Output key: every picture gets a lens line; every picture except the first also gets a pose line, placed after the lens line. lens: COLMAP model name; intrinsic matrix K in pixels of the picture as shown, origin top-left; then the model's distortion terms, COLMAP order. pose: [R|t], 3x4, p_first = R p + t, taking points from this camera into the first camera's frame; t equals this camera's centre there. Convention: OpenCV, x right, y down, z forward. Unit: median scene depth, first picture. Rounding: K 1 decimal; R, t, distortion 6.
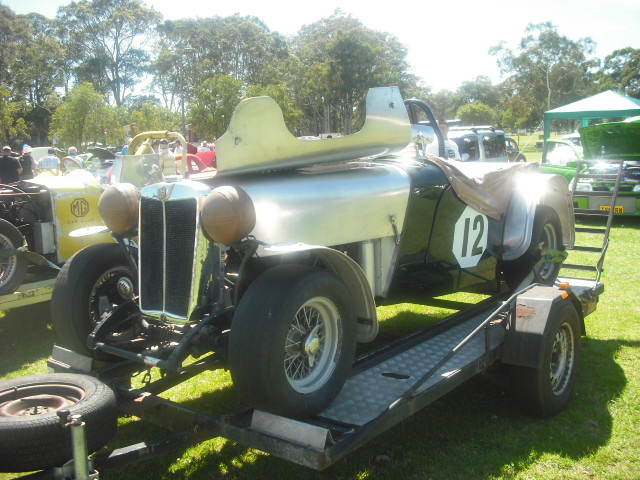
lens RADIAL K [[692.2, 0, 323.1], [0, 692.2, 236.3], [0, 0, 1]] dist [-0.116900, 0.000000]
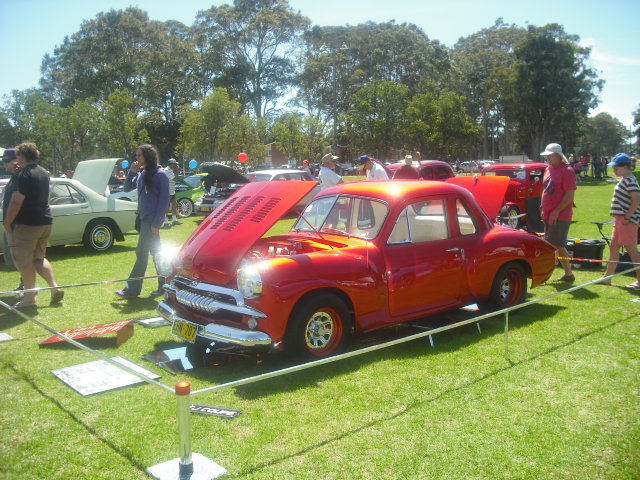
lens RADIAL K [[692.2, 0, 319.1], [0, 692.2, 240.7], [0, 0, 1]] dist [-0.116900, 0.000000]
pose [[0.979654, 0.036465, -0.197351, -0.037090], [-0.041881, 0.998850, -0.023336, -0.015864], [0.196273, 0.031127, 0.980055, 0.129124]]
